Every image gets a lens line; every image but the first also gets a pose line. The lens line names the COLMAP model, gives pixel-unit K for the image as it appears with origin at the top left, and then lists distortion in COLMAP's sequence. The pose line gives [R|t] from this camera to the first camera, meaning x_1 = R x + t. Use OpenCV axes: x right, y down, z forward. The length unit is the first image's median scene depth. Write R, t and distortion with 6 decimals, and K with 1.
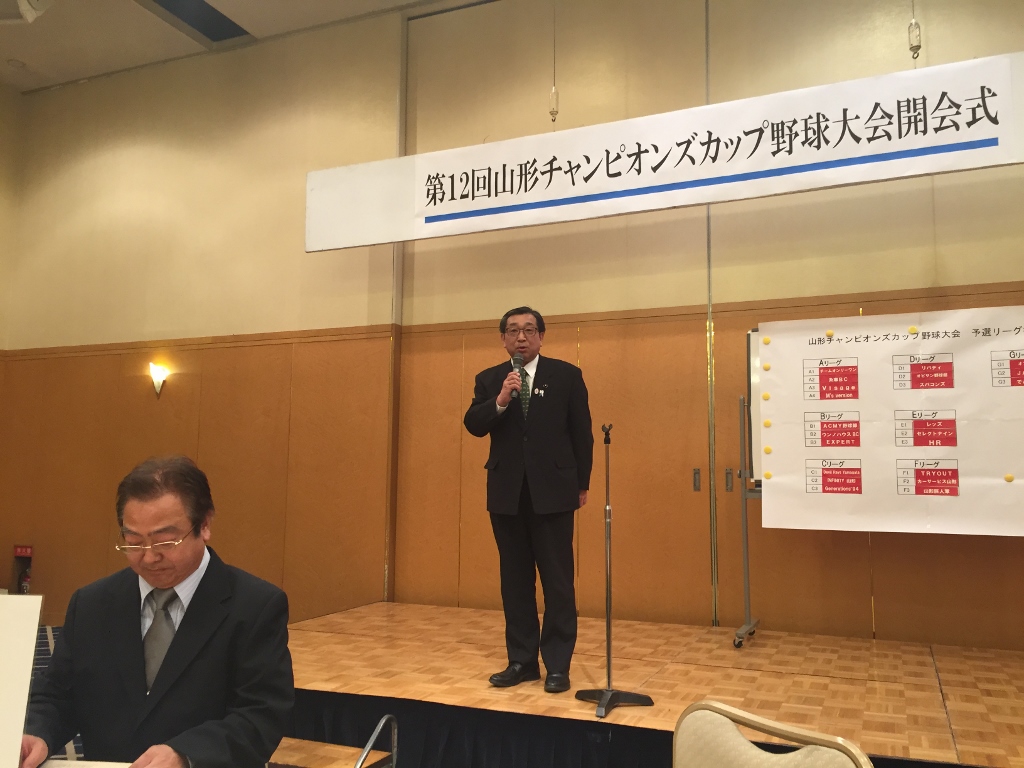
lens RADIAL K [[876.1, 0, 506.8], [0, 876.1, 383.9], [0, 0, 1]] dist [0.087720, -0.115328]
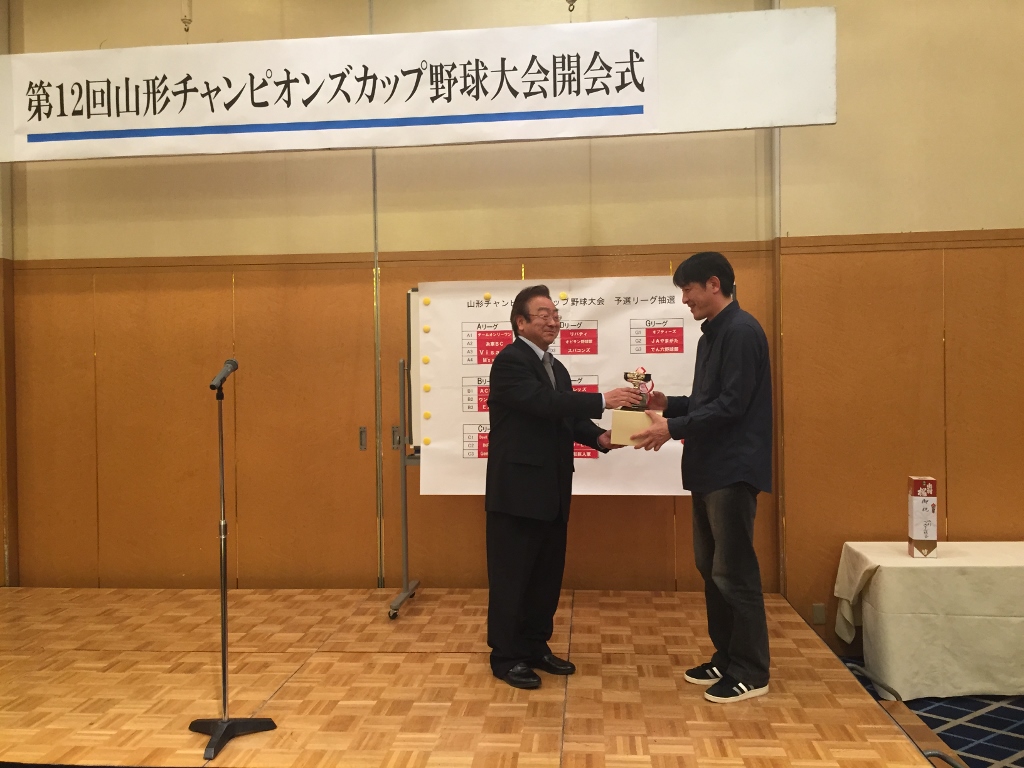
lens RADIAL K [[876.1, 0, 511.2], [0, 876.1, 386.3], [0, 0, 1]] dist [0.087720, -0.115328]
pose [[0.950066, -0.027251, 0.310856, 0.086011], [-0.011204, 0.992558, 0.121254, -0.076660], [-0.311847, -0.118682, 0.942691, 0.064531]]
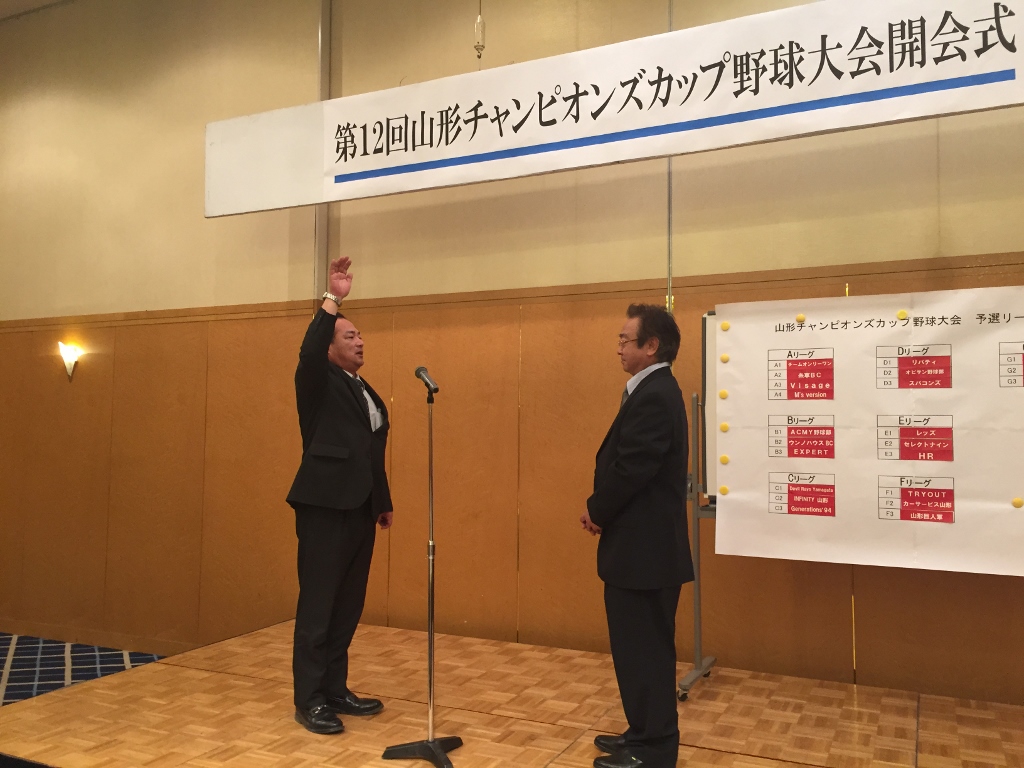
lens RADIAL K [[876.1, 0, 509.2], [0, 876.1, 383.6], [0, 0, 1]] dist [0.087720, -0.115328]
pose [[0.999469, -0.002950, -0.032462, 0.124274], [0.004629, 0.998648, 0.051775, -0.040468], [0.032265, -0.051898, 0.998131, 0.179135]]
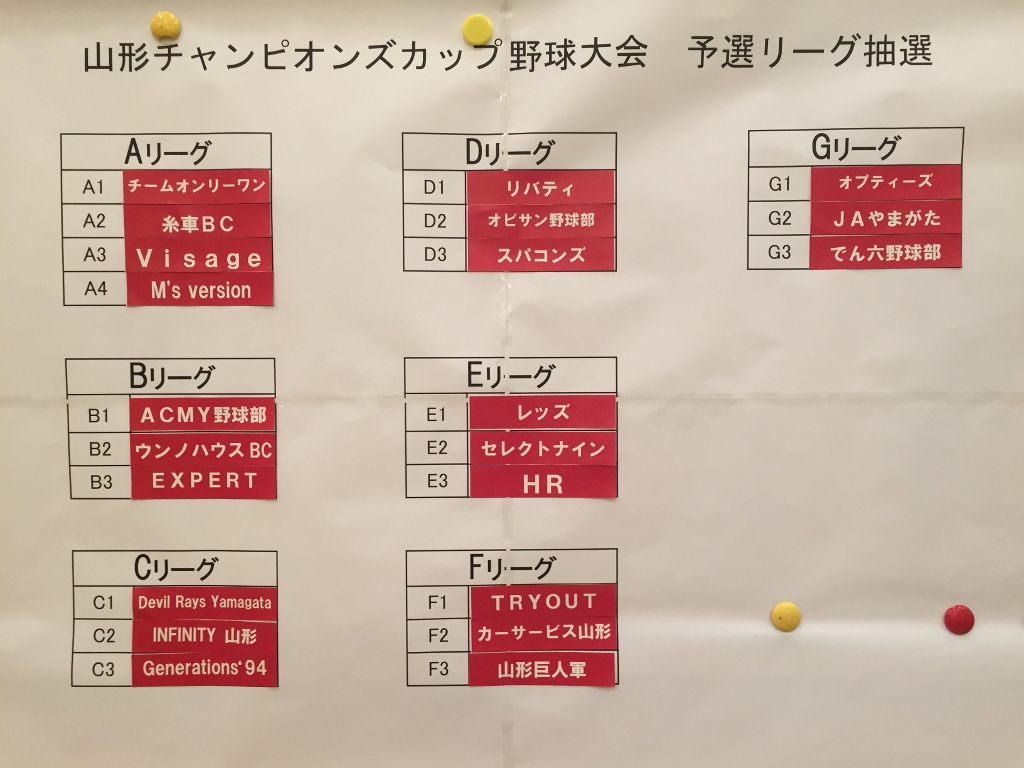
lens RADIAL K [[876.1, 0, 522.1], [0, 876.1, 392.7], [0, 0, 1]] dist [0.087720, -0.115328]
pose [[0.912620, -0.036502, 0.407175, 0.353779], [-0.028893, 0.987756, 0.153309, 0.000852], [-0.407786, -0.151678, 0.900391, 0.735920]]
